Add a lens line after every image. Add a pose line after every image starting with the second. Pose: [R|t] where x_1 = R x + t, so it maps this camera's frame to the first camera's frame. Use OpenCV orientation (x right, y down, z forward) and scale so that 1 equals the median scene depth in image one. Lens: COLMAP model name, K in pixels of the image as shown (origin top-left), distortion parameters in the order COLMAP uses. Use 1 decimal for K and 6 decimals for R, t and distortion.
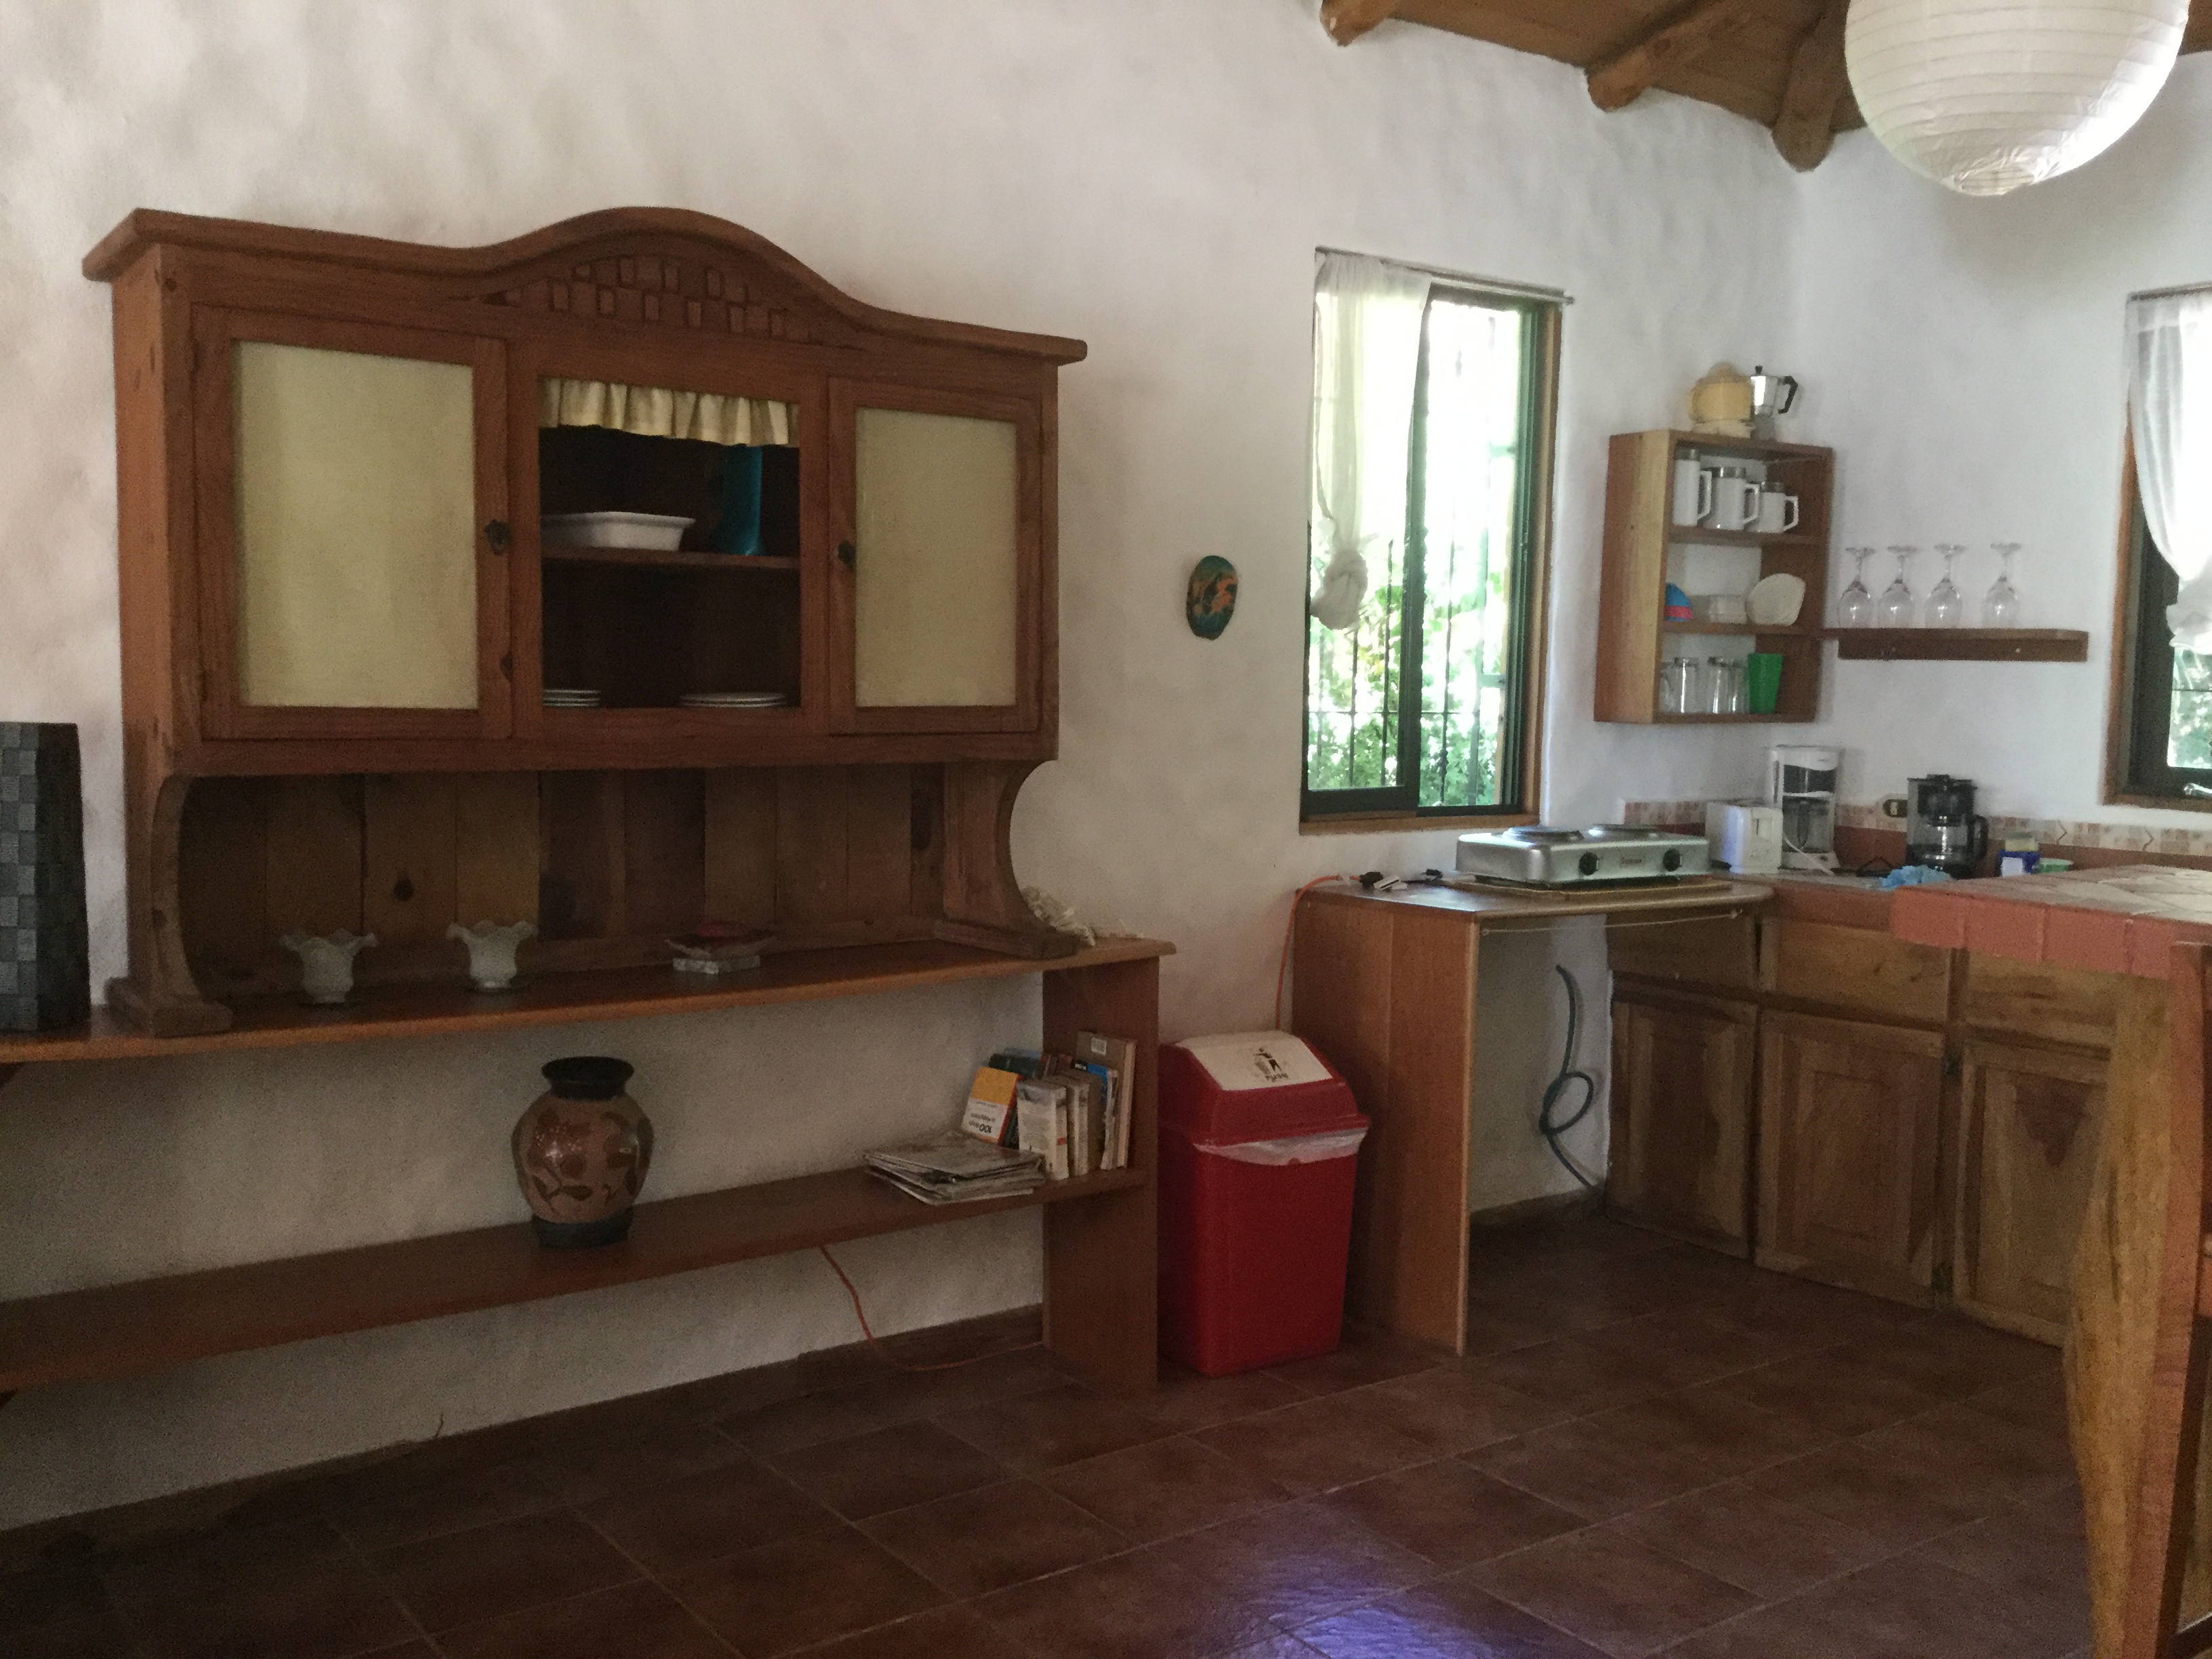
lens RADIAL K [[1992.8, 0, 1069.0], [0, 1992.8, 829.6], [0, 0, 1]] dist [0.081583, -0.171700]
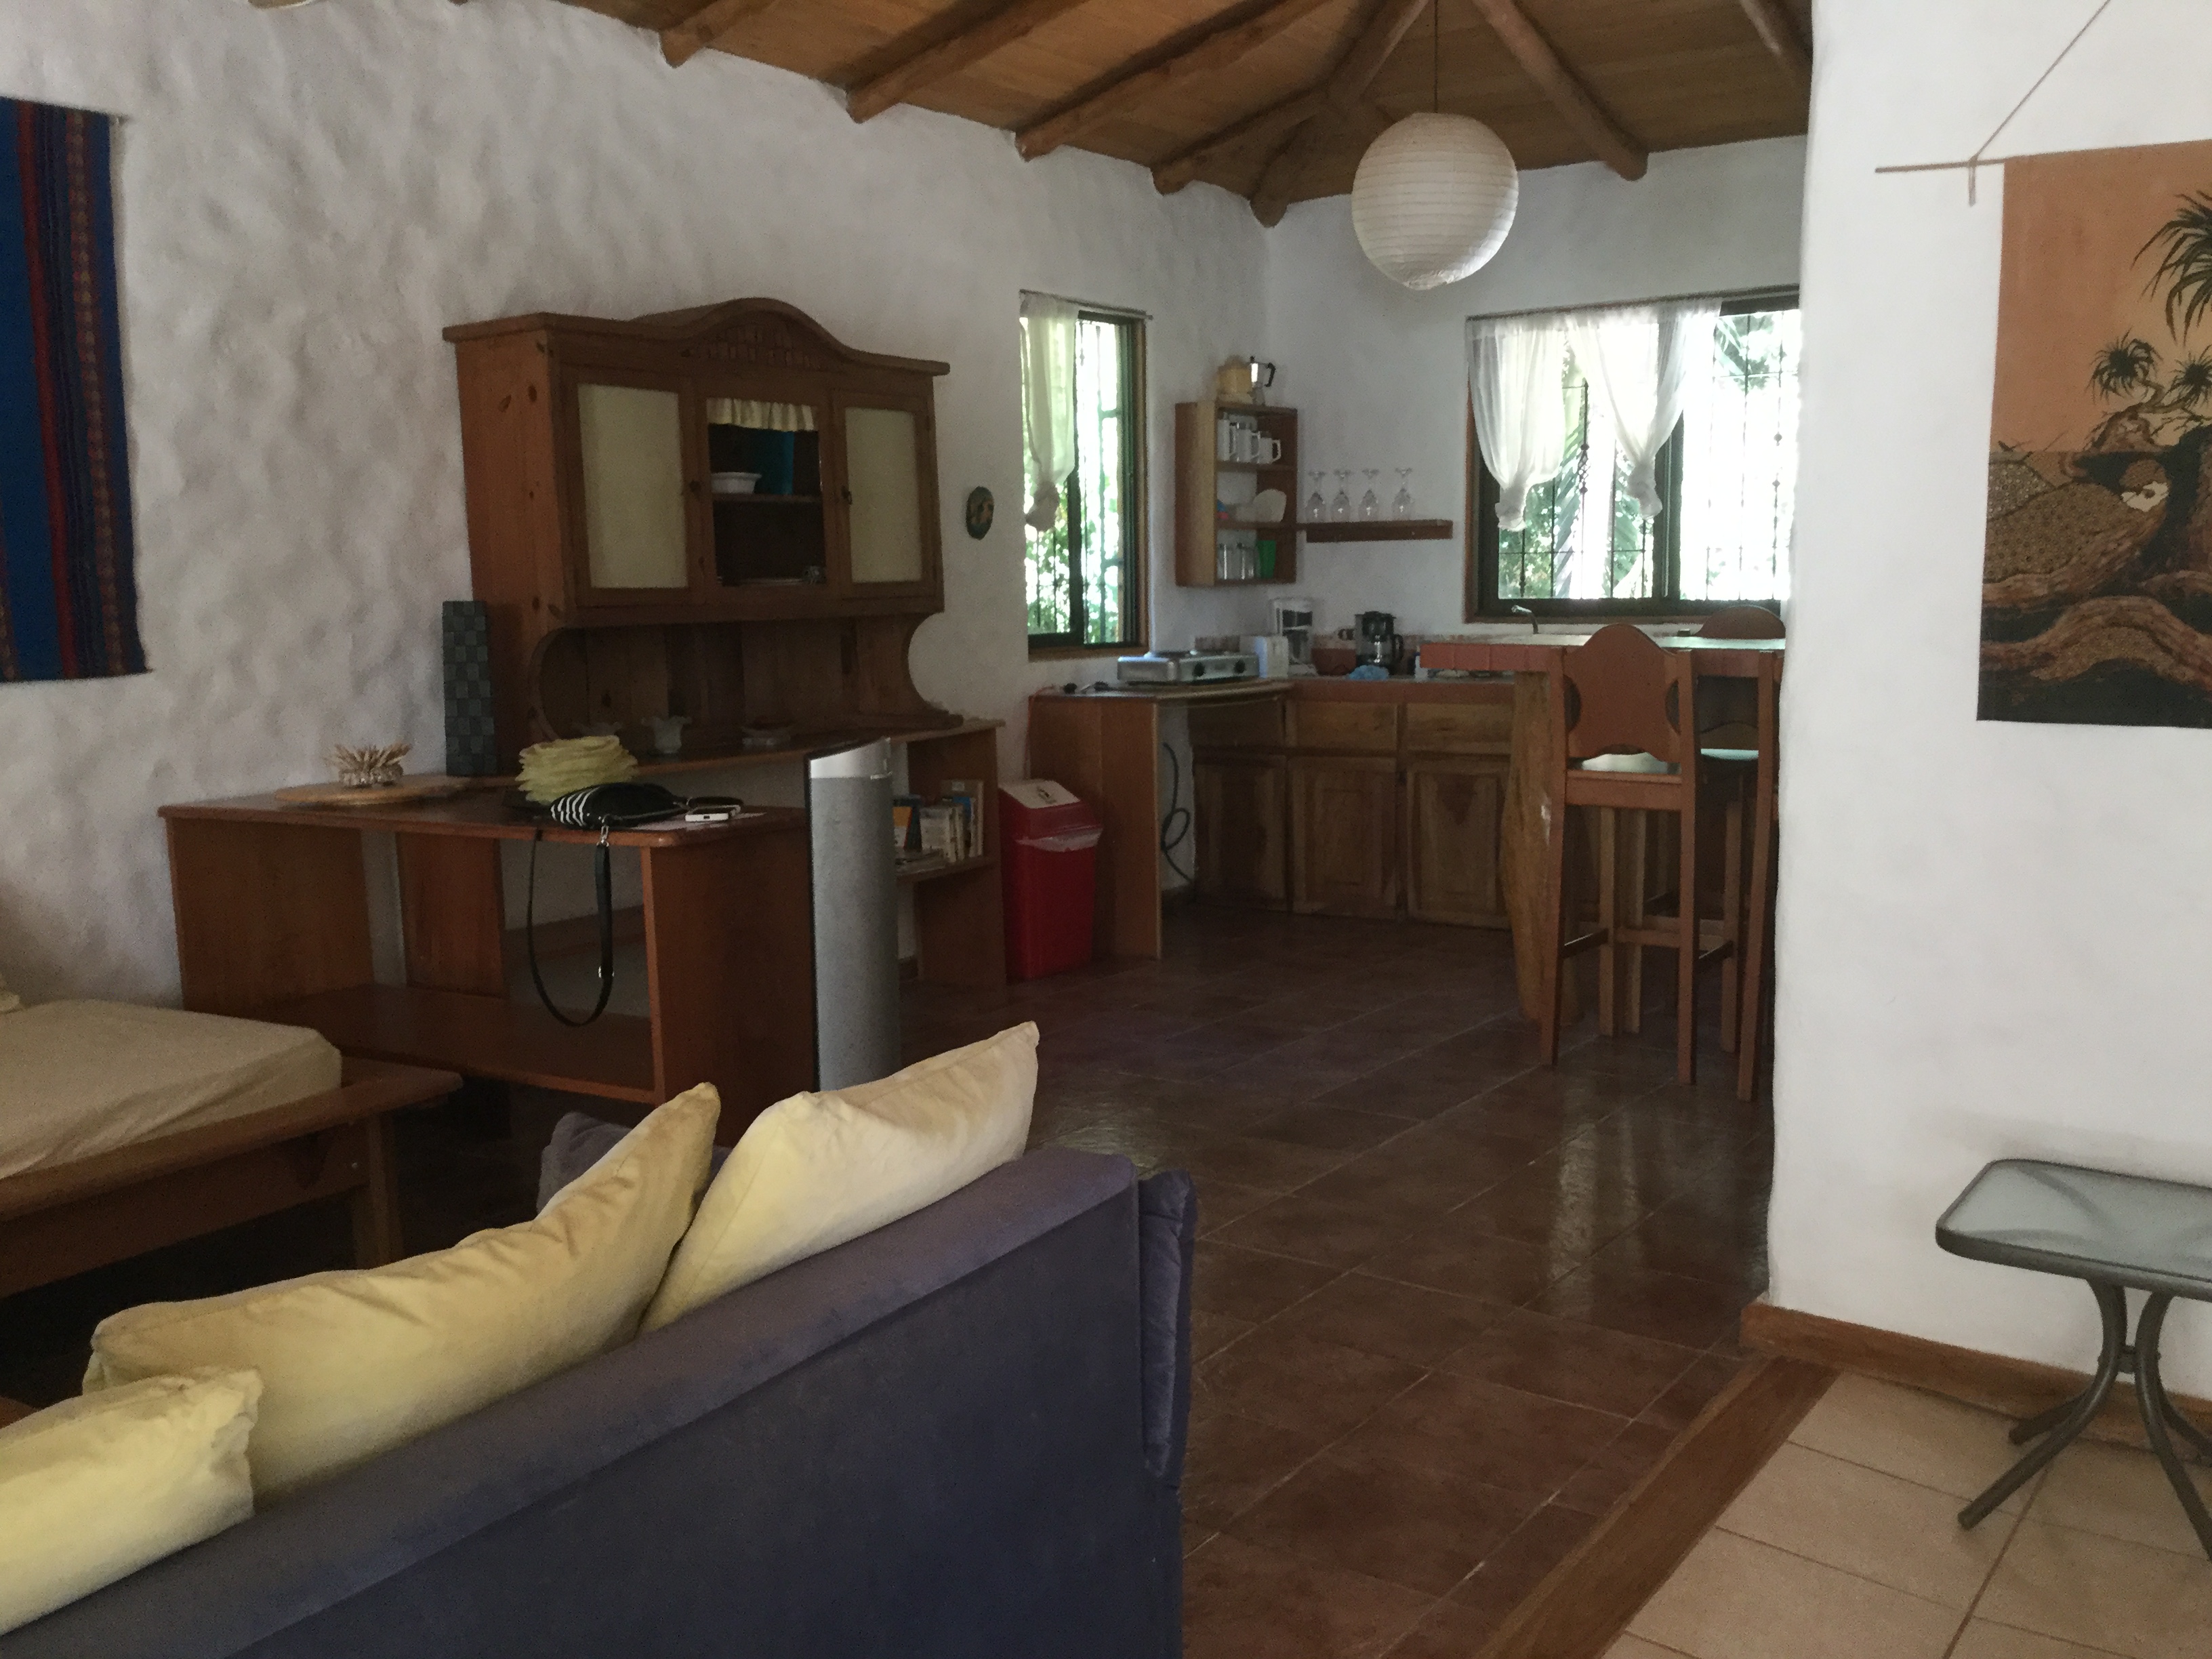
lens RADIAL K [[1992.8, 0, 1069.0], [0, 1992.8, 829.6], [0, 0, 1]] dist [0.081583, -0.171700]
pose [[0.945429, -0.075510, 0.316958, -0.347926], [0.061200, 0.996616, 0.054878, 0.047818], [-0.320029, -0.032486, 0.946851, -0.492206]]
